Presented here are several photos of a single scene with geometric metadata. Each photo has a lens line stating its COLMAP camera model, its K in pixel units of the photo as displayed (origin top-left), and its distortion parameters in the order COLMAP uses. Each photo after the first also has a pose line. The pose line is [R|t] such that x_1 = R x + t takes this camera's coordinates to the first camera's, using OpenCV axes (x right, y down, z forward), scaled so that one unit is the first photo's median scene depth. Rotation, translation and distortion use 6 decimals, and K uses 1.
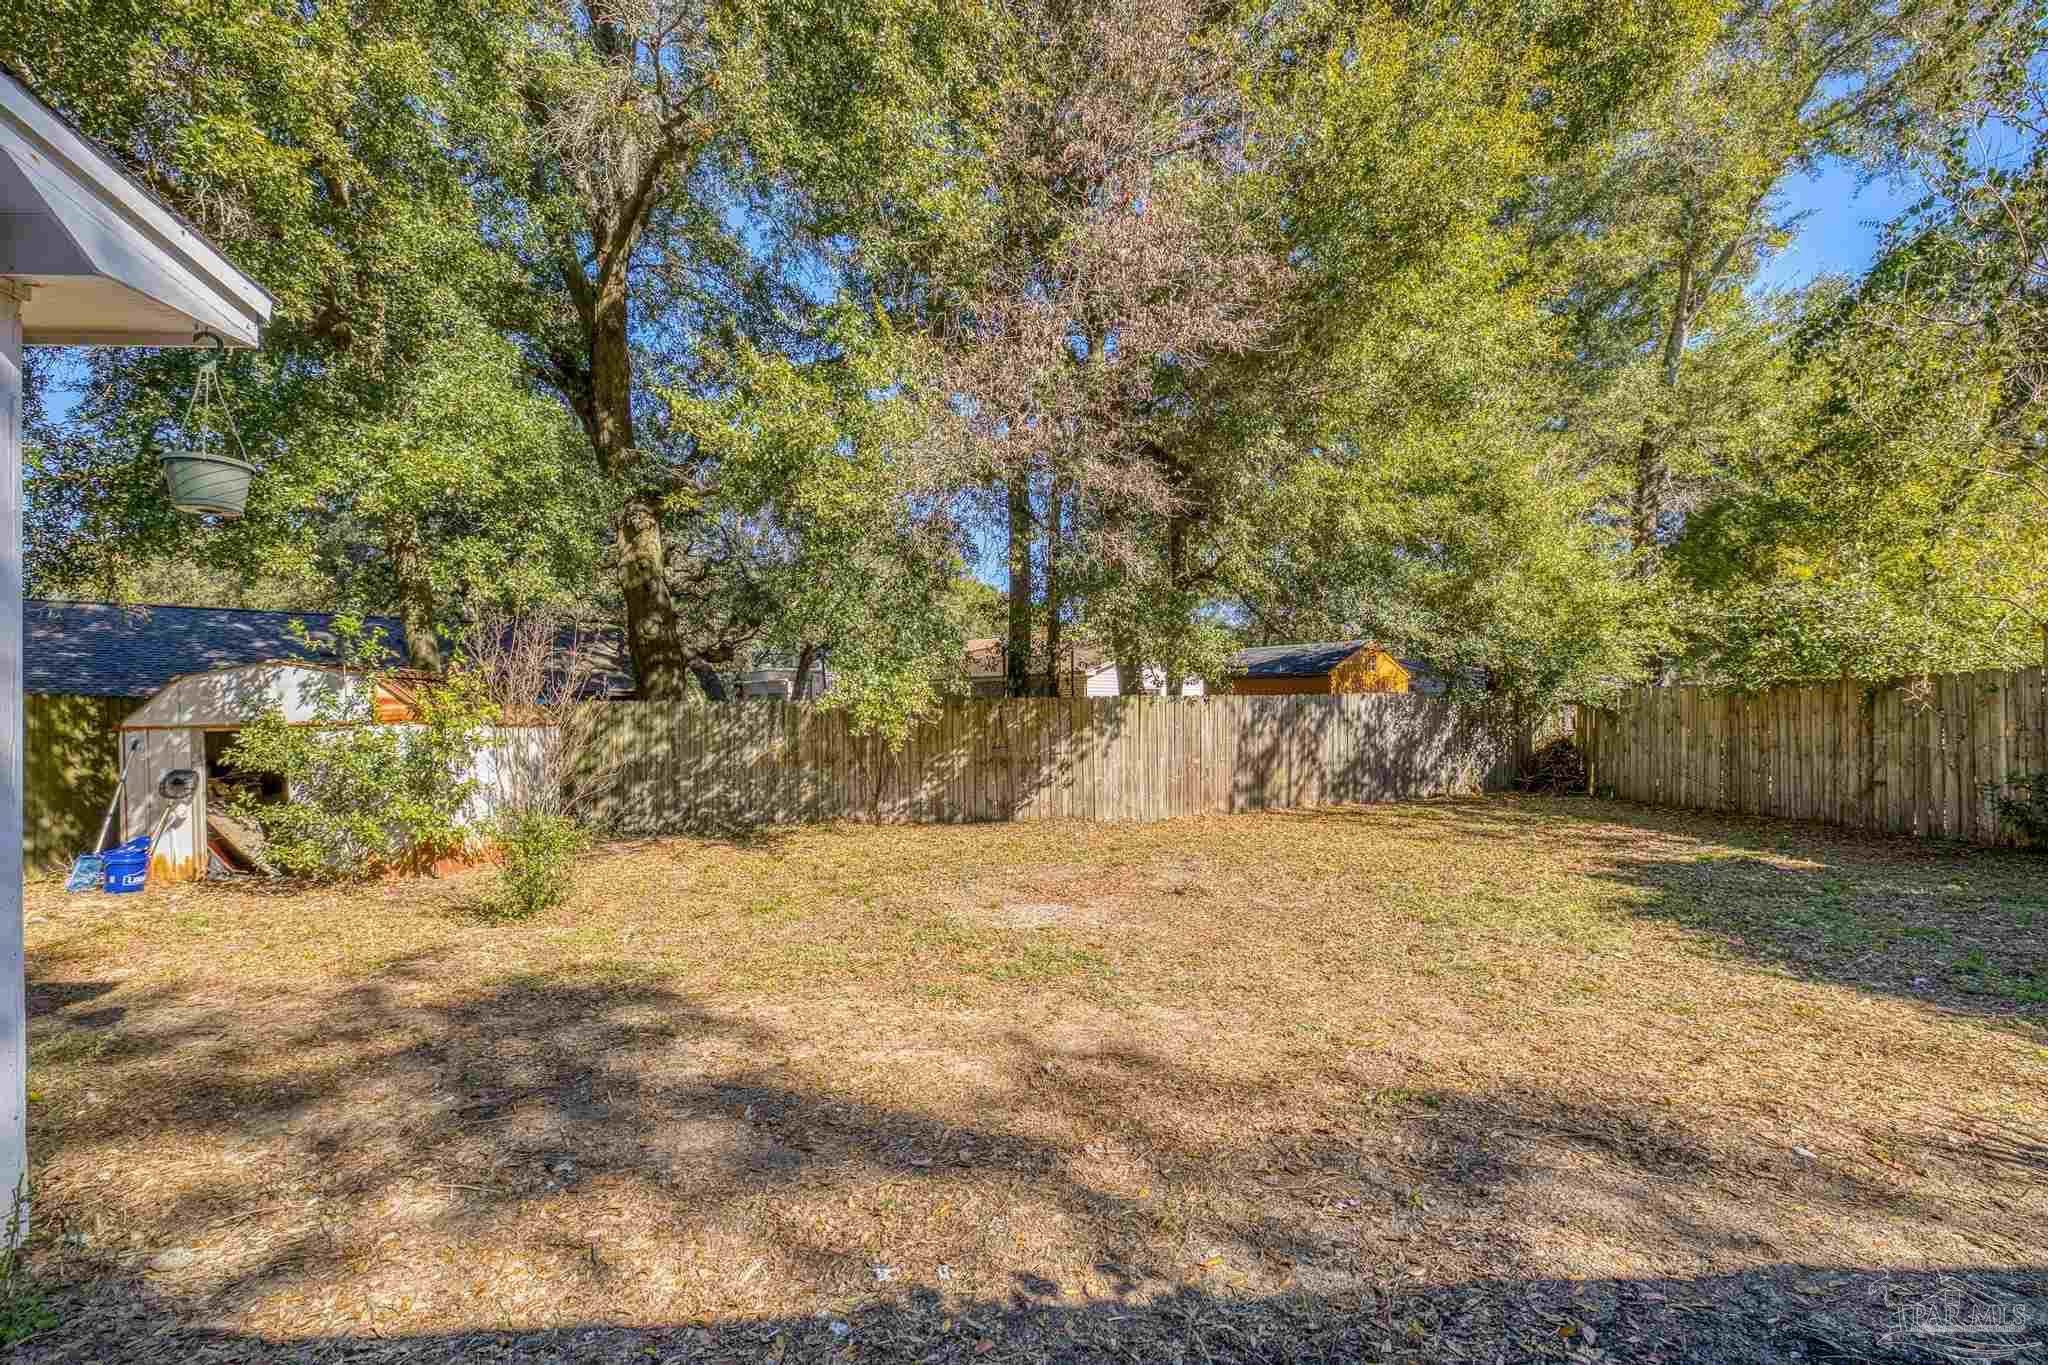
lens RADIAL K [[887.2, 0, 1020.8], [0, 887.2, 706.3], [0, 0, 1]] dist [0.003054, 0.000596]
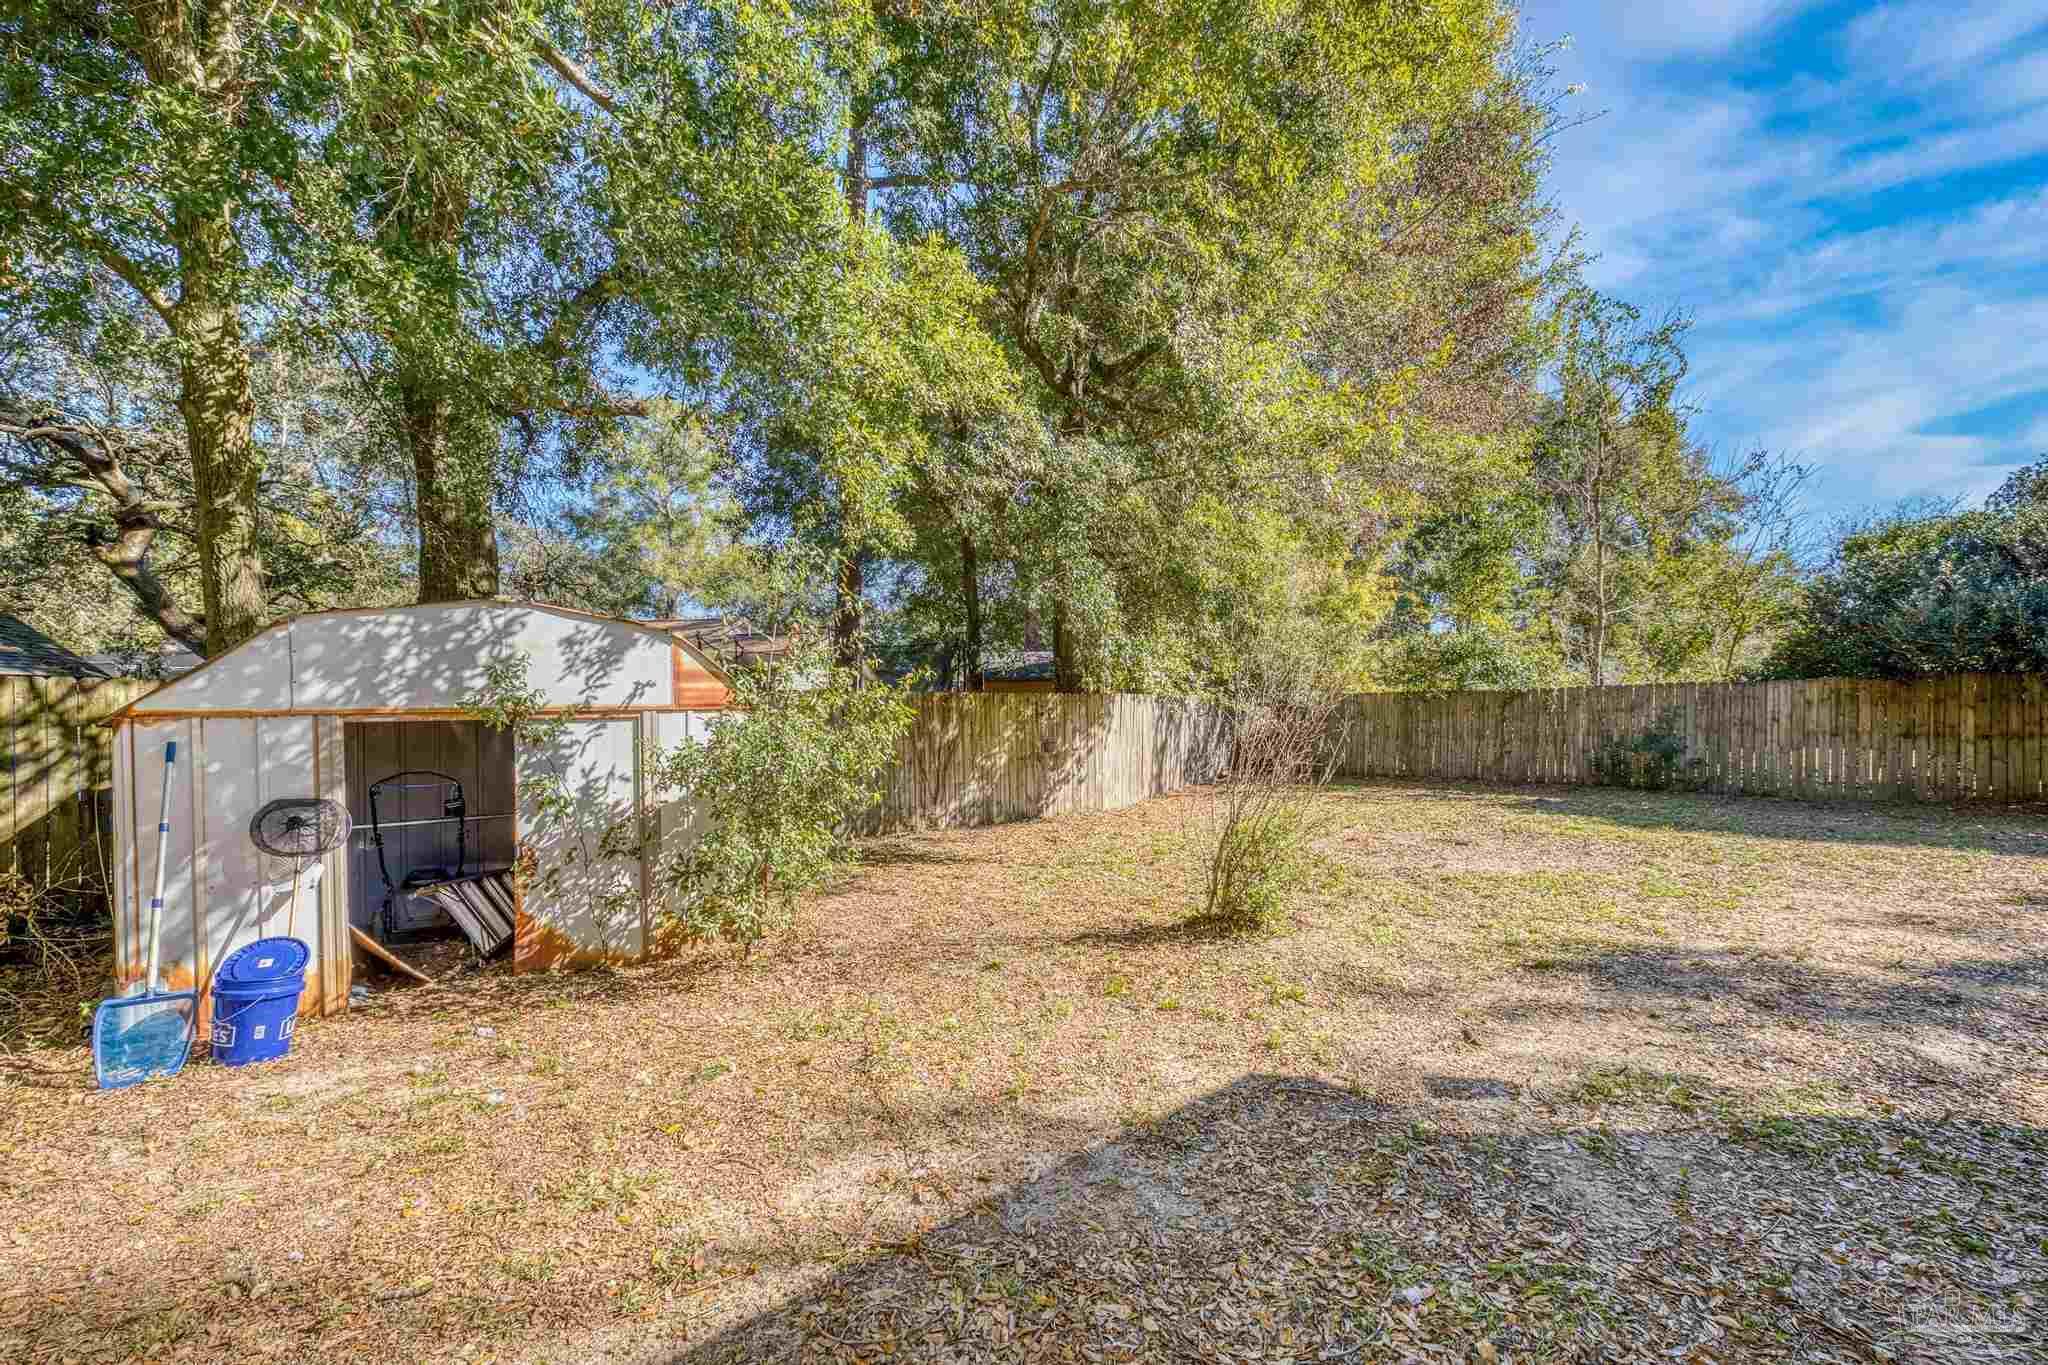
lens RADIAL K [[887.2, 0, 1020.8], [0, 887.2, 706.3], [0, 0, 1]] dist [0.003054, 0.000596]
pose [[0.759736, 0.009733, 0.650159, -0.678498], [-0.001581, 0.999913, -0.013121, 0.017773], [-0.650230, 0.008940, 0.759685, 0.259284]]
